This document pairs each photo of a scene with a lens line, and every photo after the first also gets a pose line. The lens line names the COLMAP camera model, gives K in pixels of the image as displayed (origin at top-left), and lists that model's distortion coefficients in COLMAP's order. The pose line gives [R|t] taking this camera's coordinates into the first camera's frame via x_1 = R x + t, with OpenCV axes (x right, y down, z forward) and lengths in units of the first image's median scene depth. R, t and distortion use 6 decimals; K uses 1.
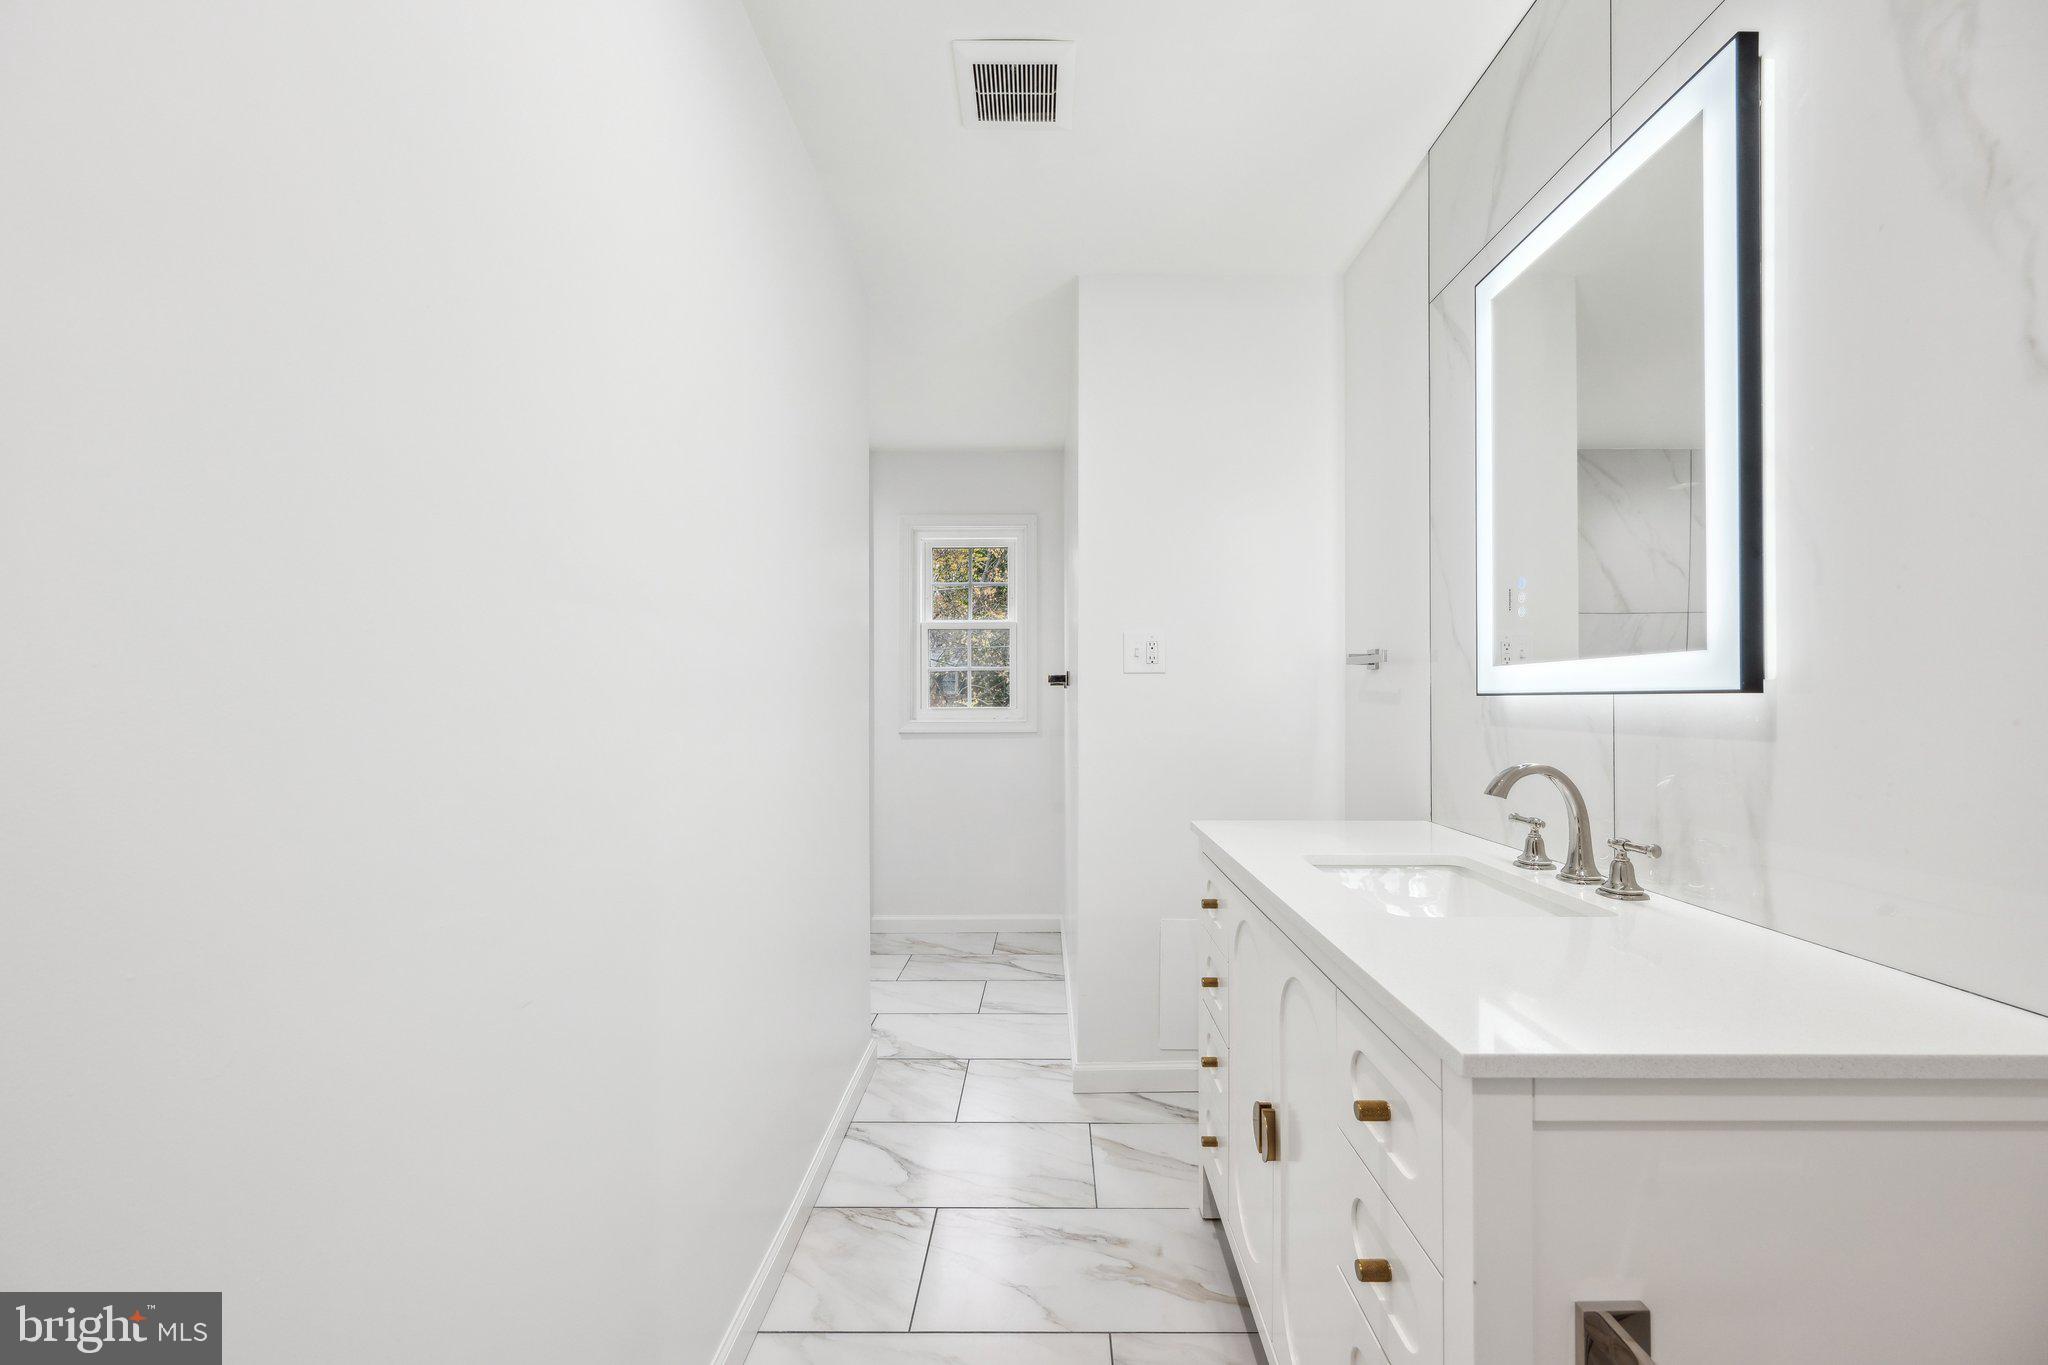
lens RADIAL K [[783.9, 0, 1026.4], [0, 783.9, 693.8], [0, 0, 1]] dist [0.000229, 0.000011]
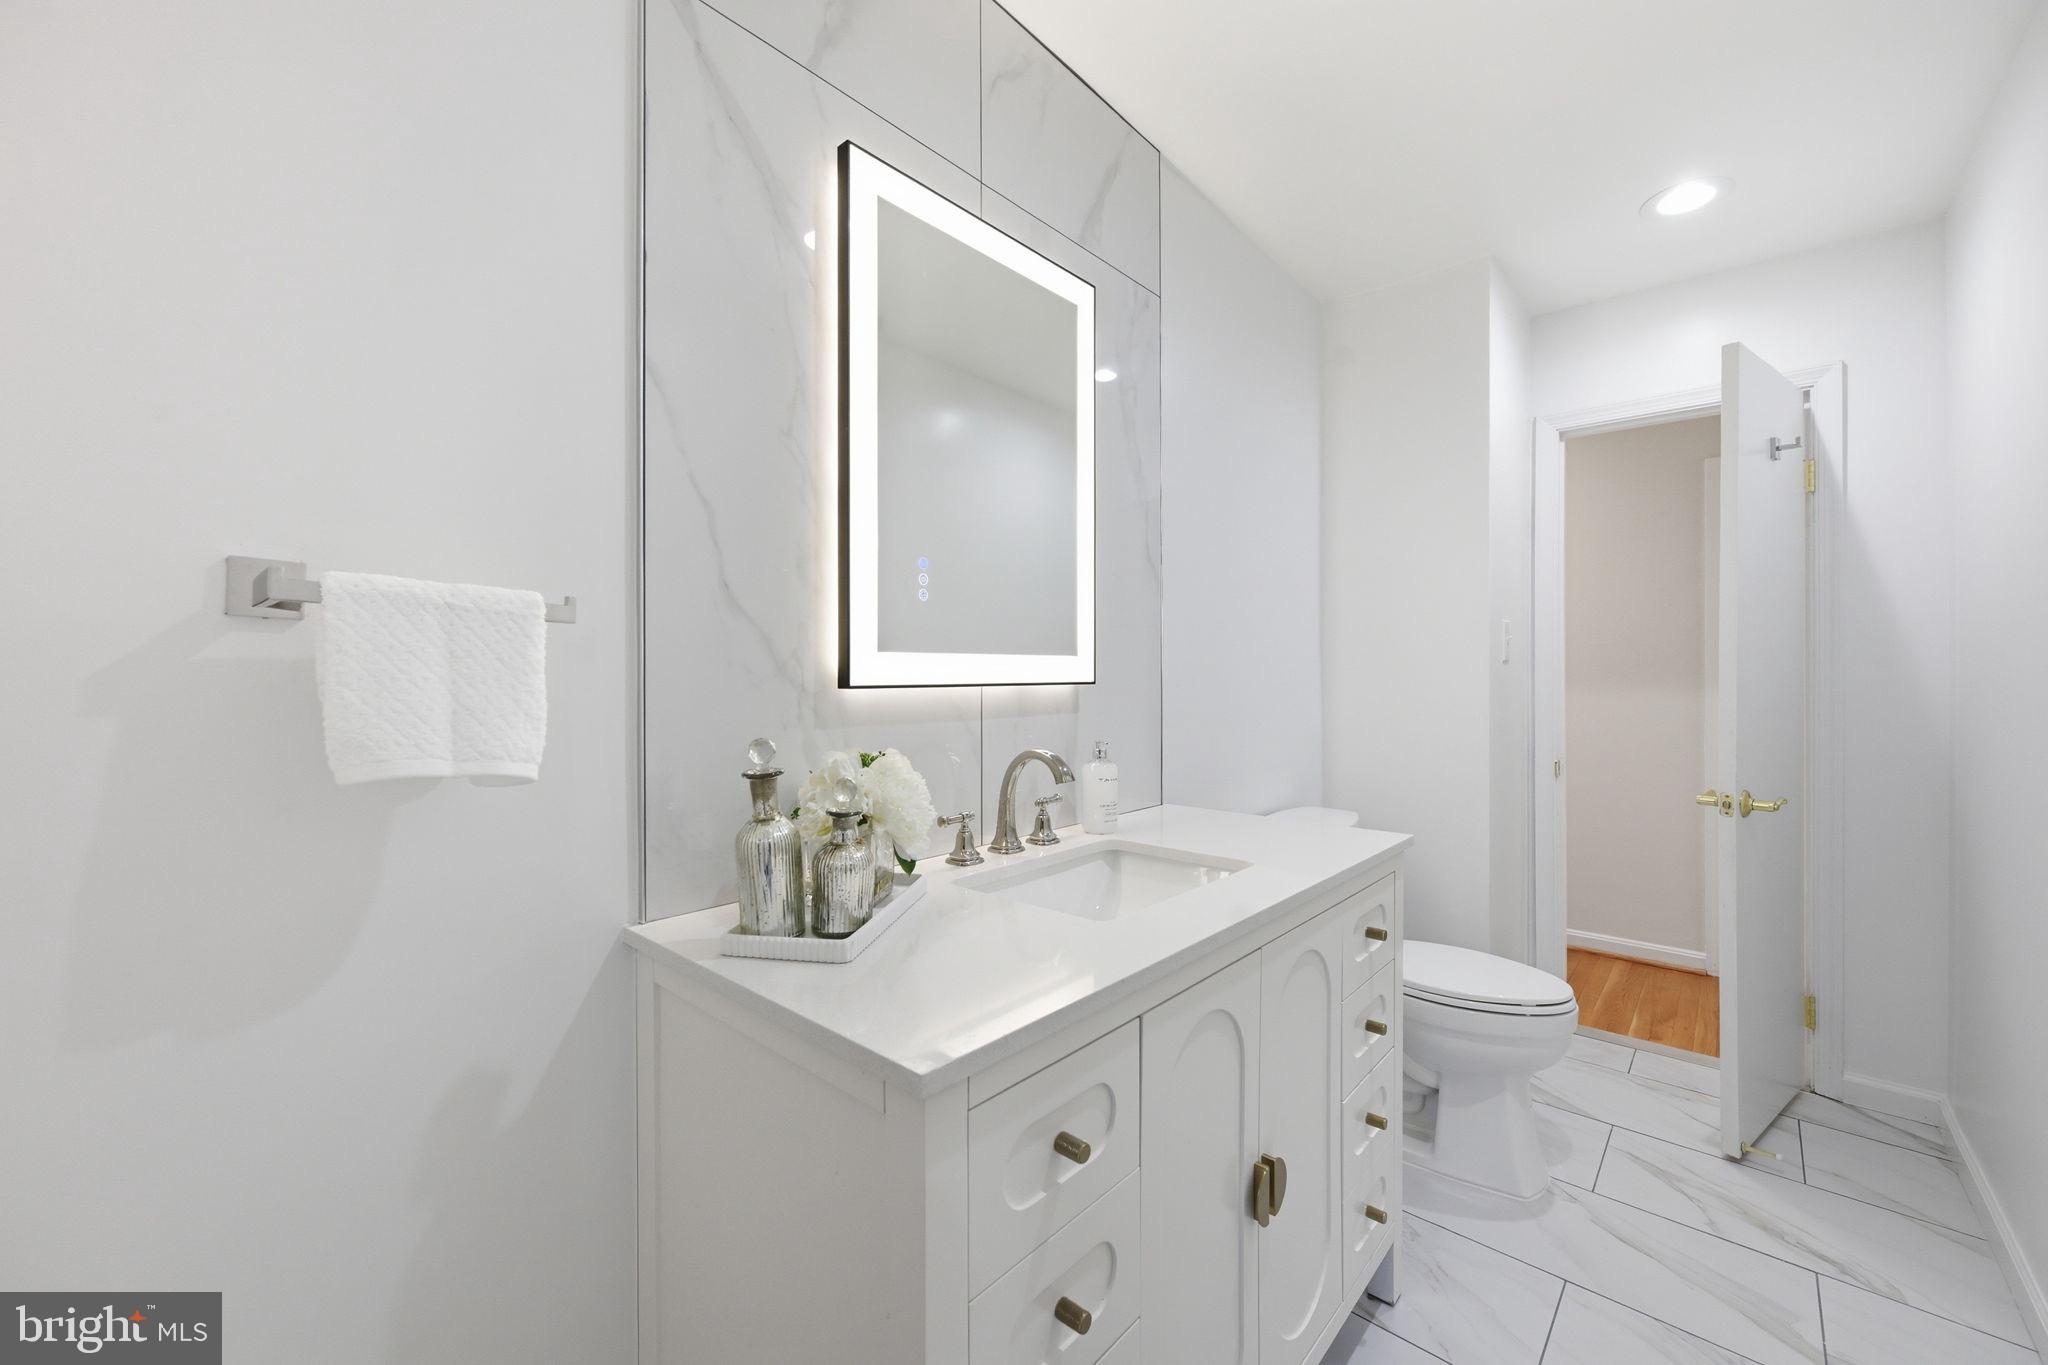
lens RADIAL K [[815.0, 0, 1024.0], [0, 815.0, 682.5], [0, 0, 1]] dist [-0.027915, 0.000023]
pose [[-0.770430, -0.002723, 0.637519, -0.058739], [0.000557, 0.999988, 0.004944, -0.009755], [-0.637524, 0.004164, -0.770419, 1.850763]]
